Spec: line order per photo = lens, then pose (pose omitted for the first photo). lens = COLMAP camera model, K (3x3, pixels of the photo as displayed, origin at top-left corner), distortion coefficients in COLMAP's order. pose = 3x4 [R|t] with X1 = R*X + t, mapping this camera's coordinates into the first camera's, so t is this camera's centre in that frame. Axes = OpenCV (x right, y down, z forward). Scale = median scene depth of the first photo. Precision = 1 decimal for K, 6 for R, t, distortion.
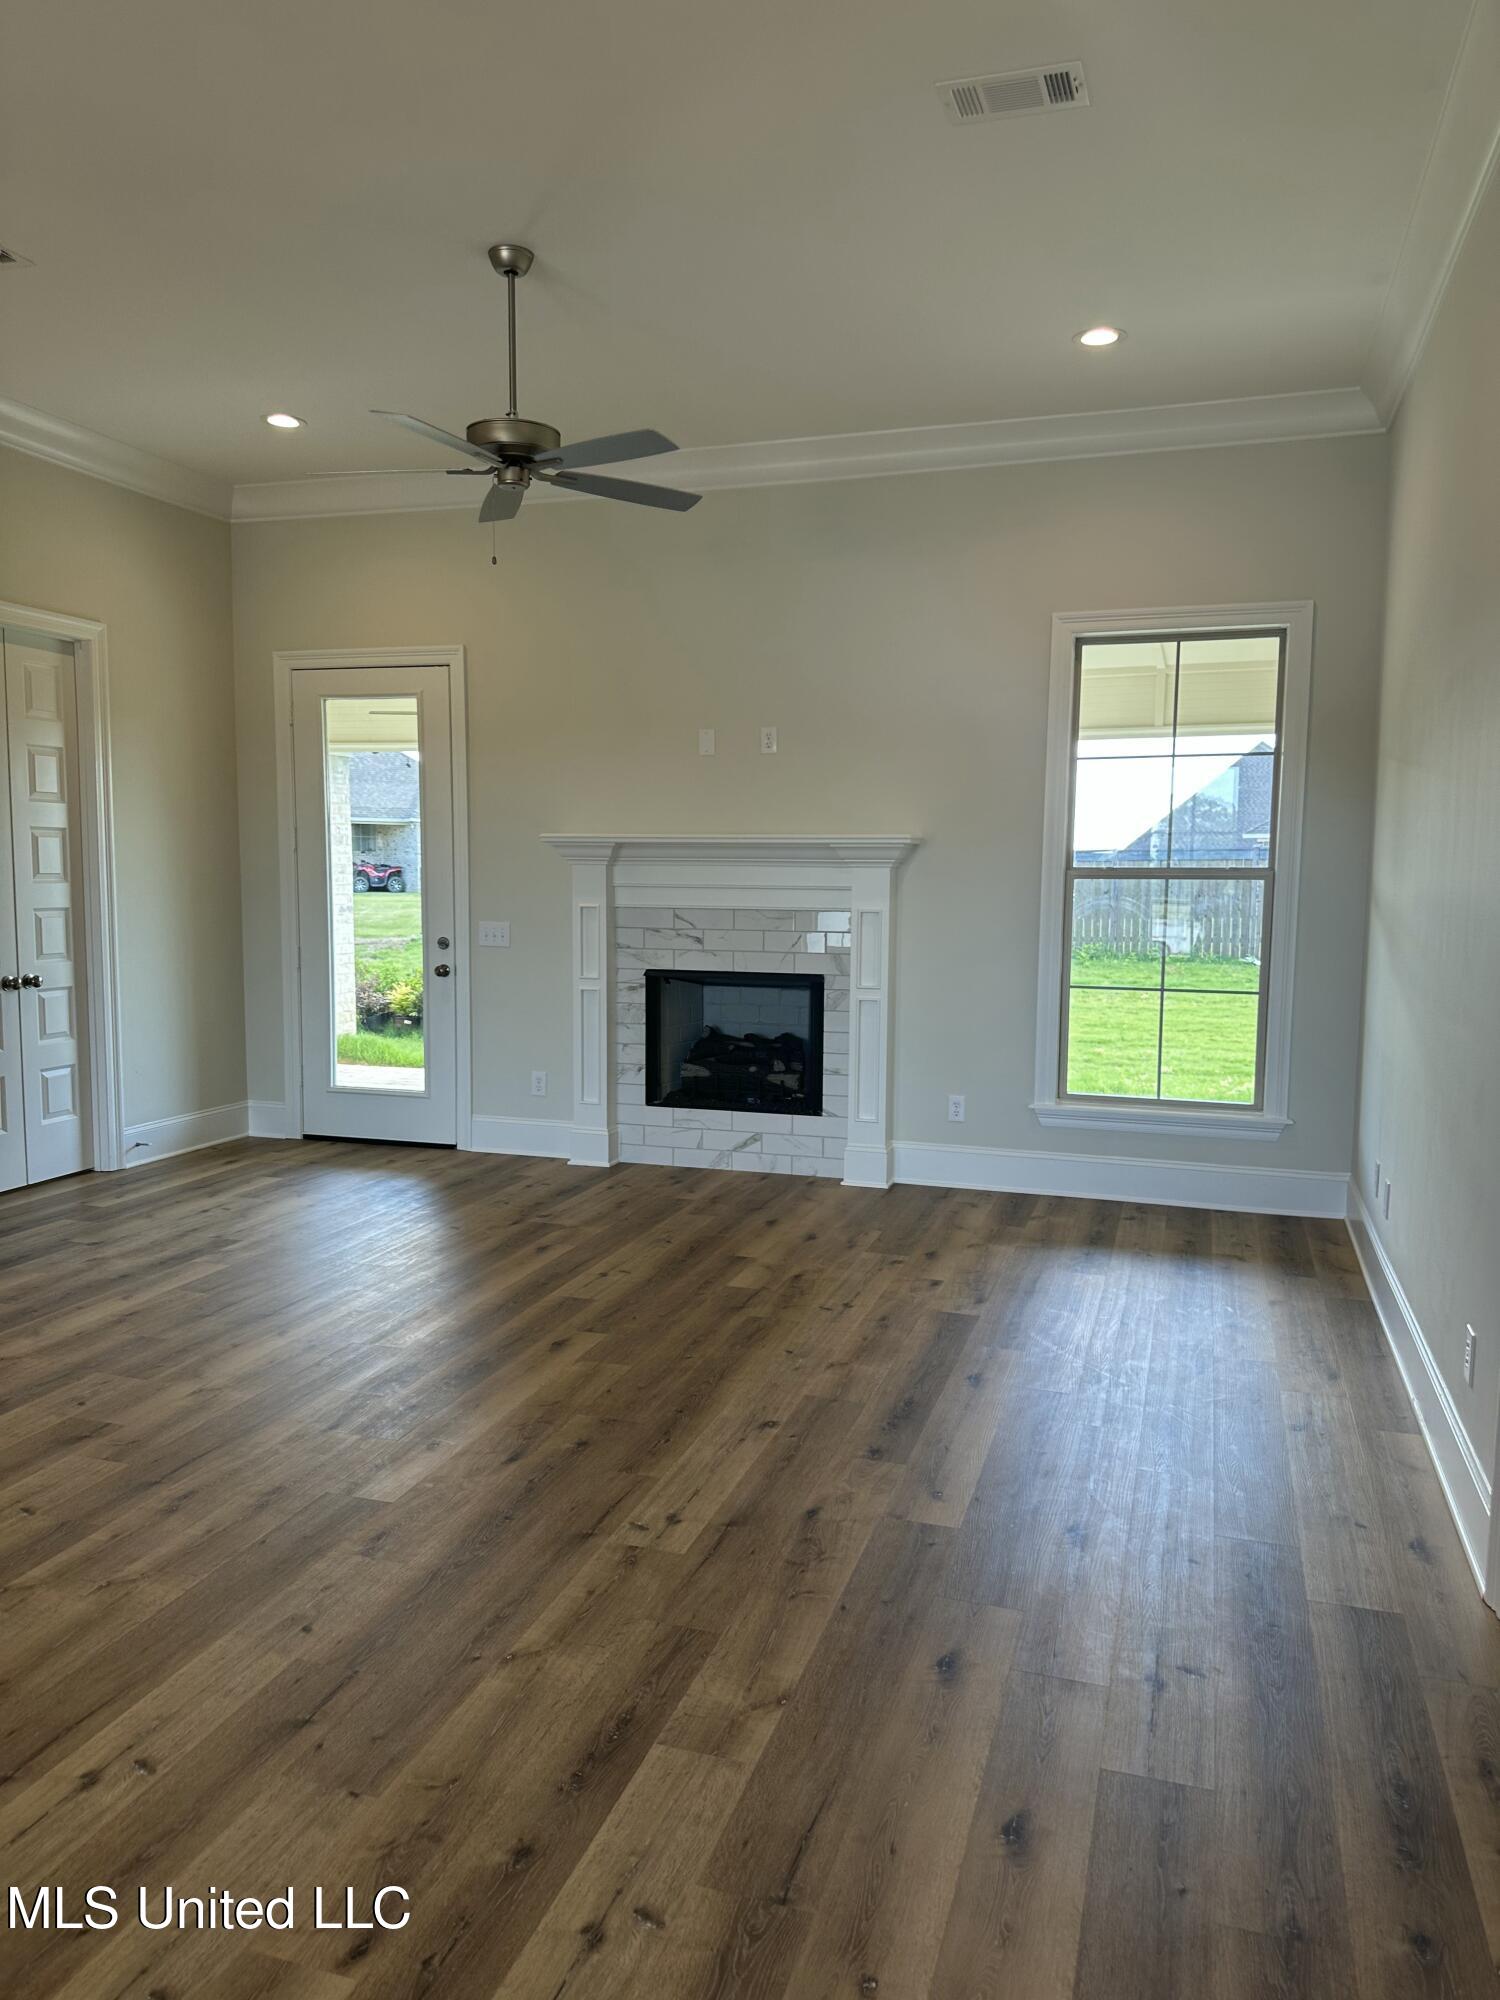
lens RADIAL K [[1447.1, 0, 752.8], [0, 1447.1, 1007.2], [0, 0, 1]] dist [0.054360, -0.022494]
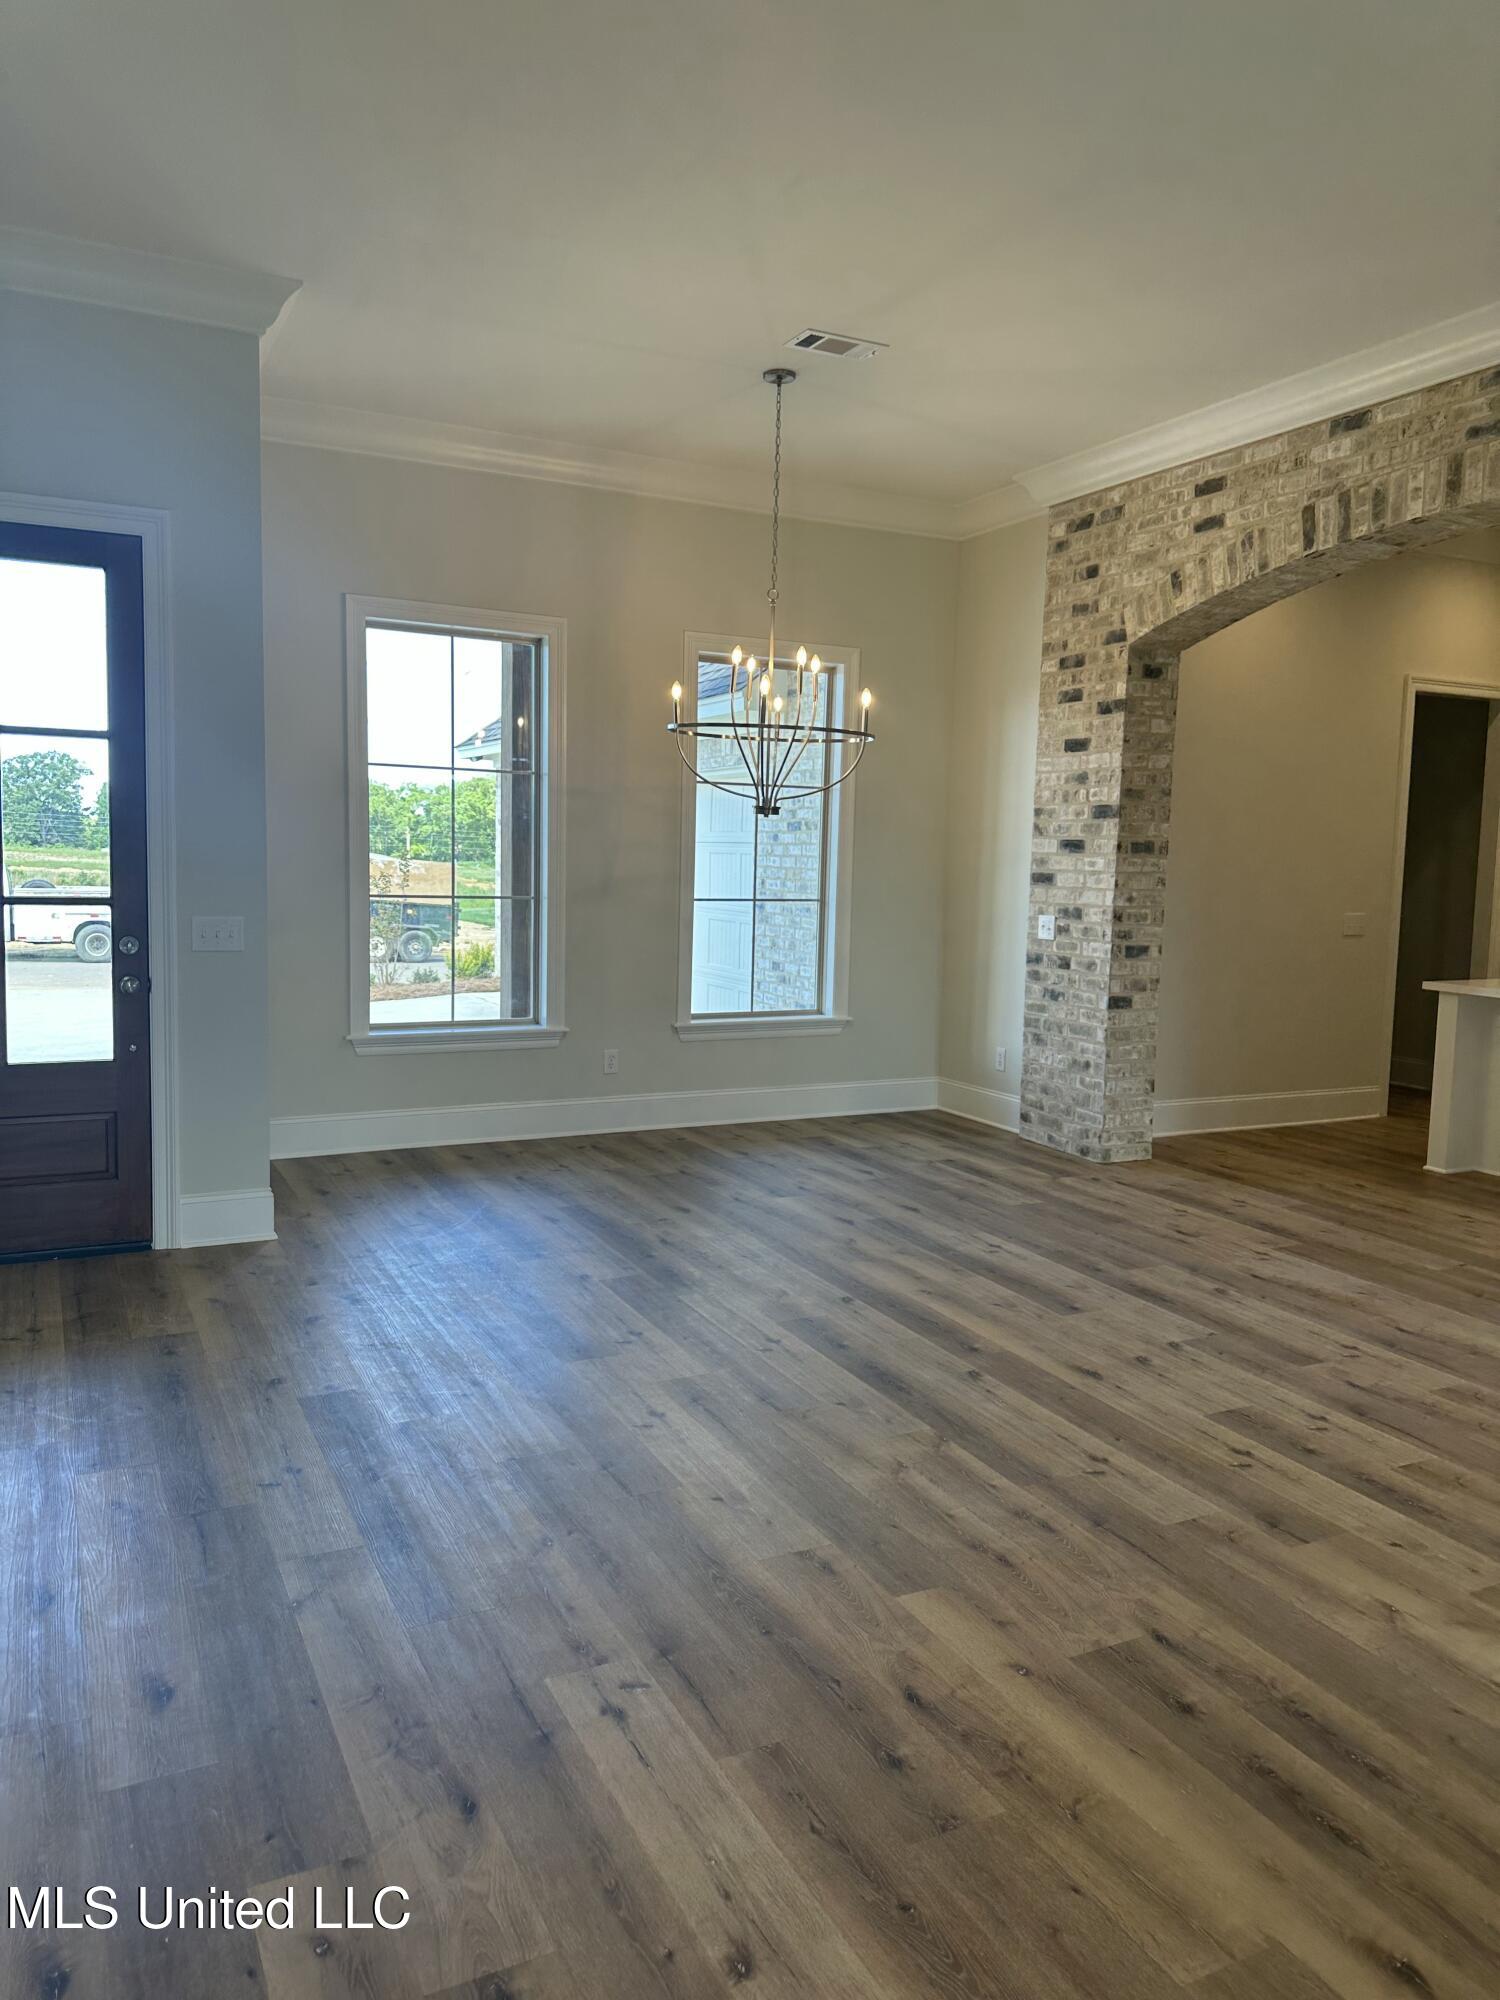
lens RADIAL K [[1447.1, 0, 749.3], [0, 1447.1, 1000.3], [0, 0, 1]] dist [0.054360, -0.022494]
pose [[-0.722636, 0.049772, -0.689434, 0.398225], [-0.092592, 0.981445, 0.167904, -0.146853], [0.684999, 0.185170, -0.704619, 1.500553]]
